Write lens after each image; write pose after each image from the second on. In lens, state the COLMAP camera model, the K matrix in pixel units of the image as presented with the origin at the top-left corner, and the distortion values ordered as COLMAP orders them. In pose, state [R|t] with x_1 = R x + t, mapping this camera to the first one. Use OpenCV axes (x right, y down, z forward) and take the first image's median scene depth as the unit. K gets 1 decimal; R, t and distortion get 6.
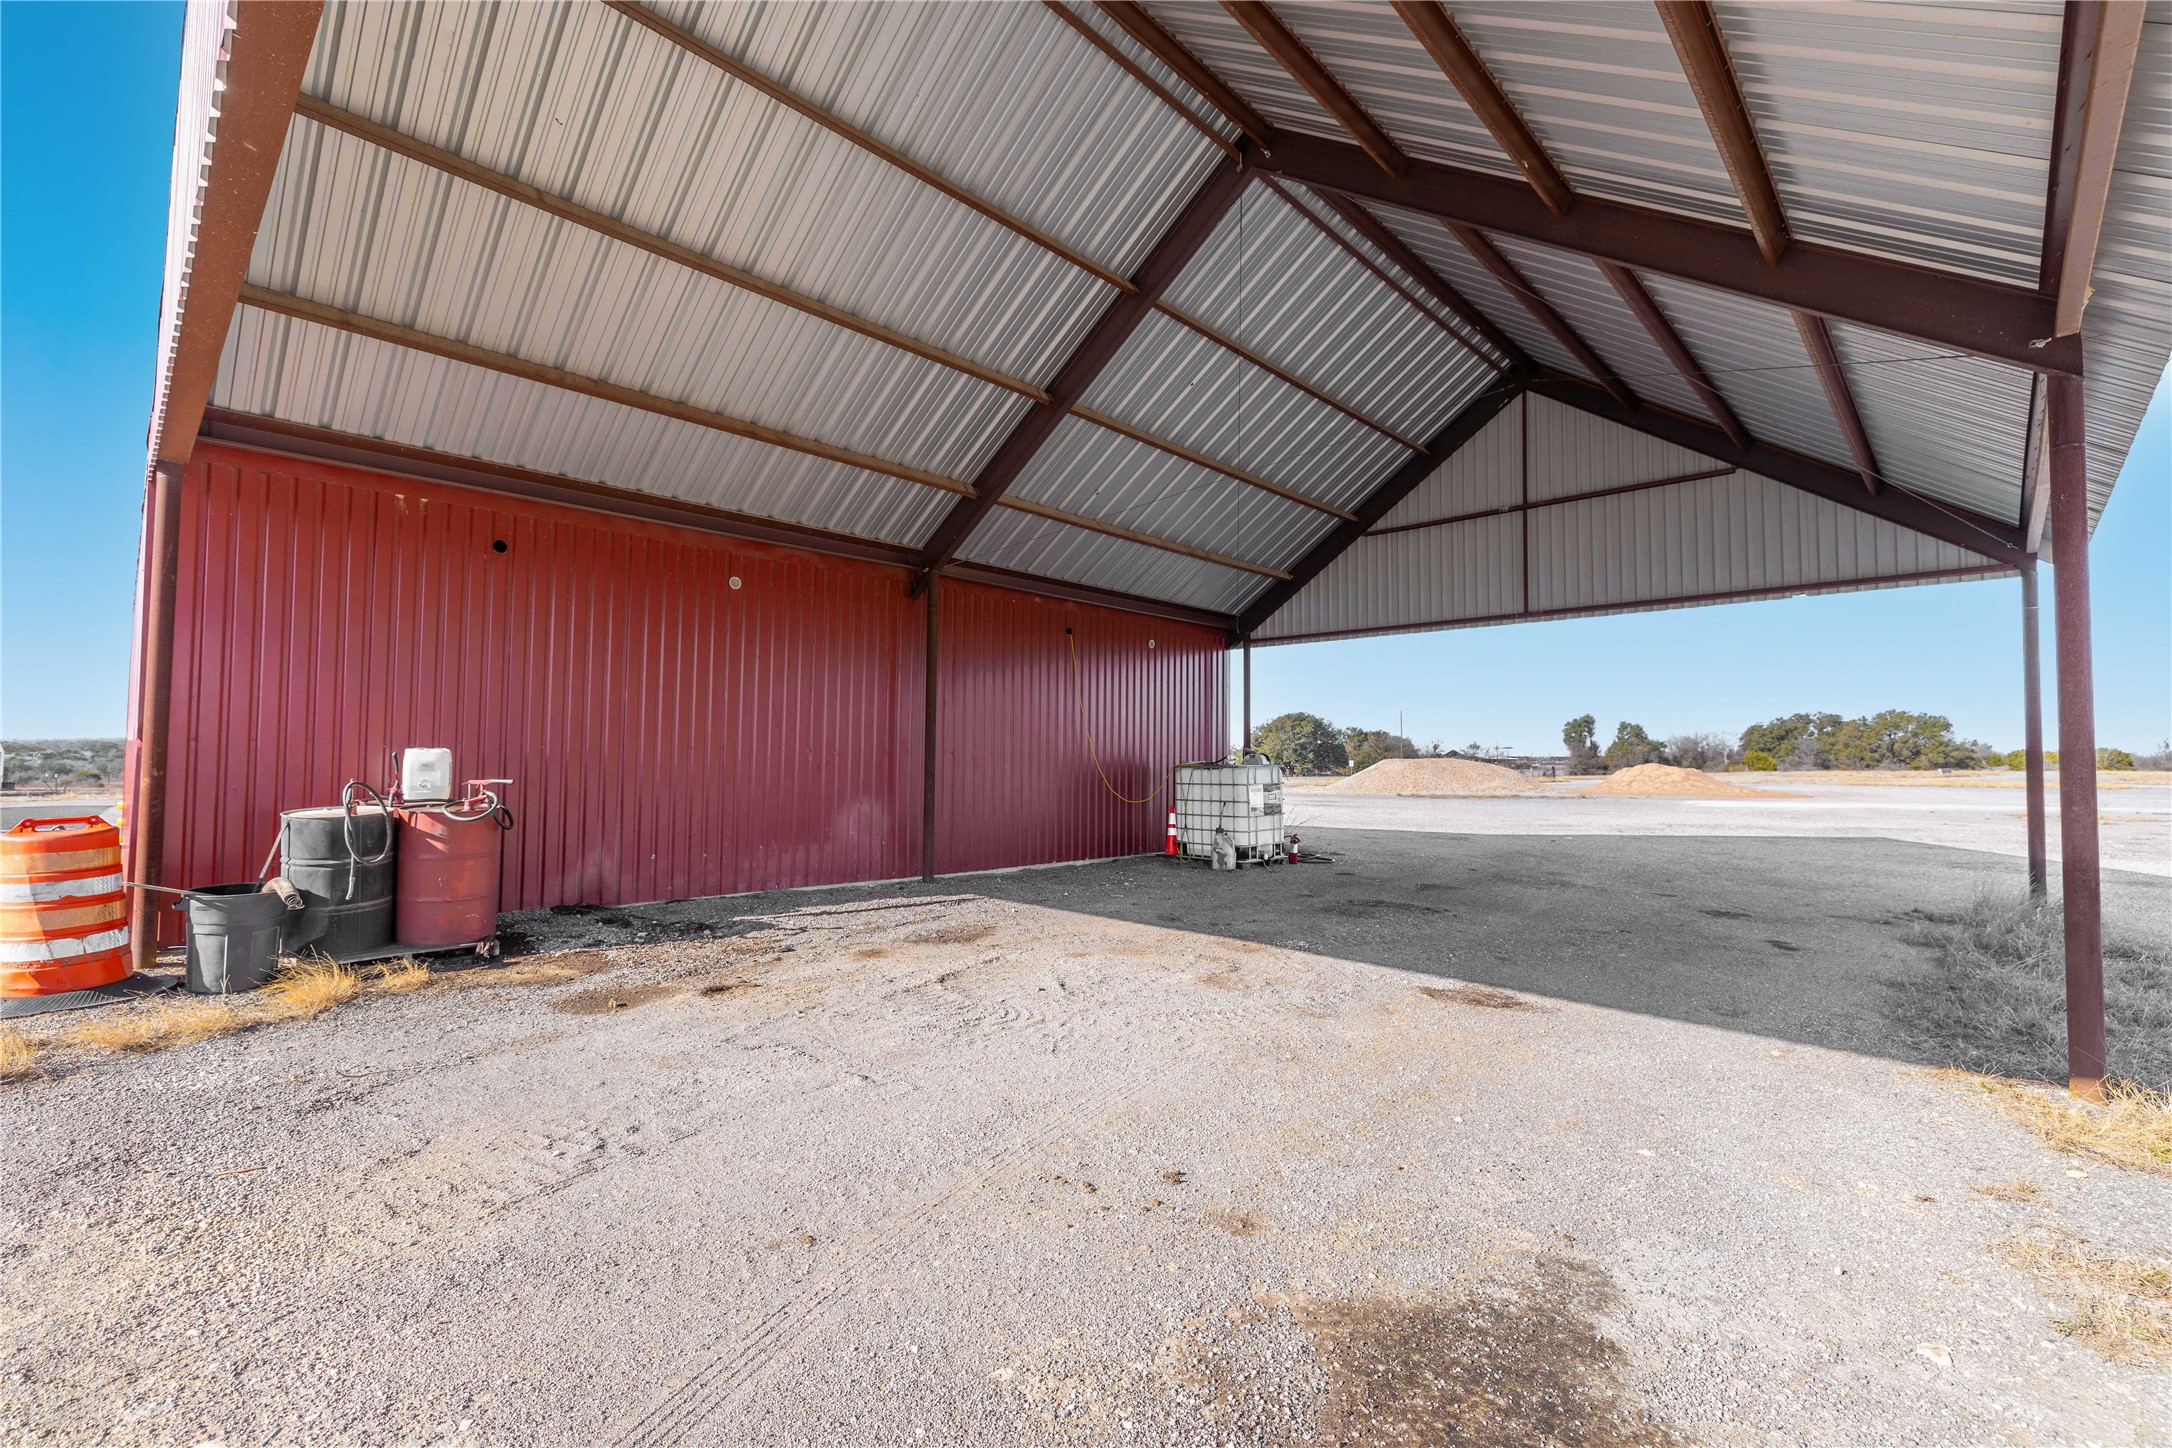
lens RADIAL K [[940.5, 0, 1086.0], [0, 940.5, 724.0], [0, 0, 1]] dist [0.000460, 0.000054]
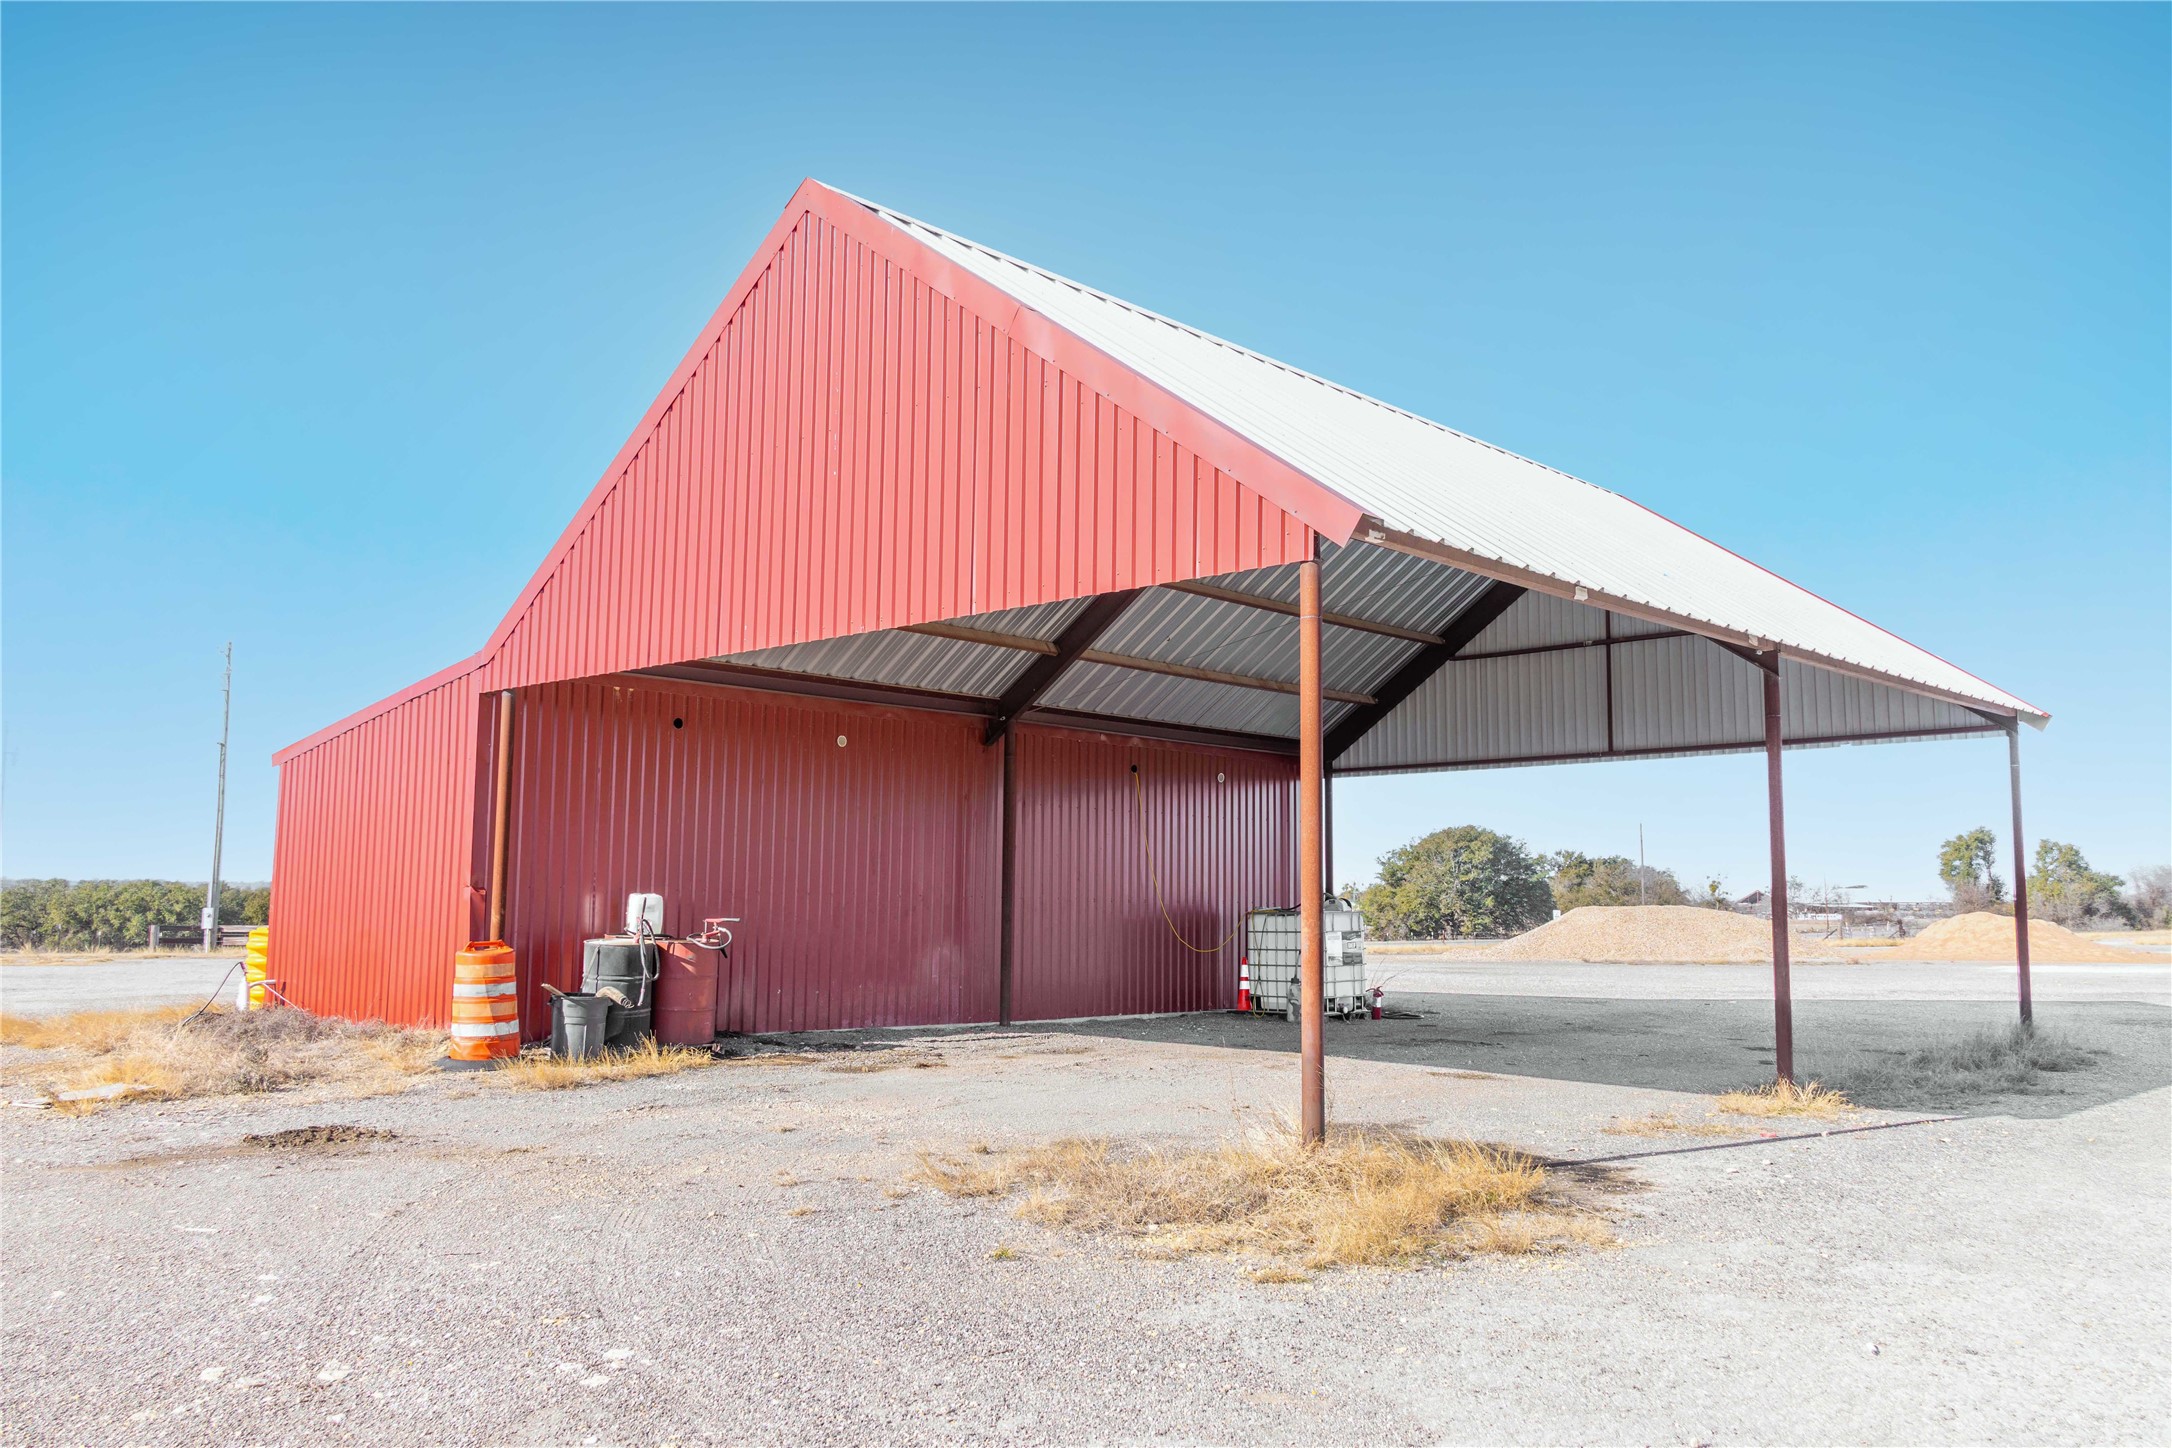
lens RADIAL K [[1712.7, 0, 1086.0], [0, 1712.7, 724.0], [0, 0, 1]] dist [-0.043775, 0.001497]
pose [[0.999999, 0.000140, -0.001428, -0.063707], [-0.000240, 0.997537, -0.070144, -0.022724], [0.001415, 0.070145, 0.997536, -0.715772]]
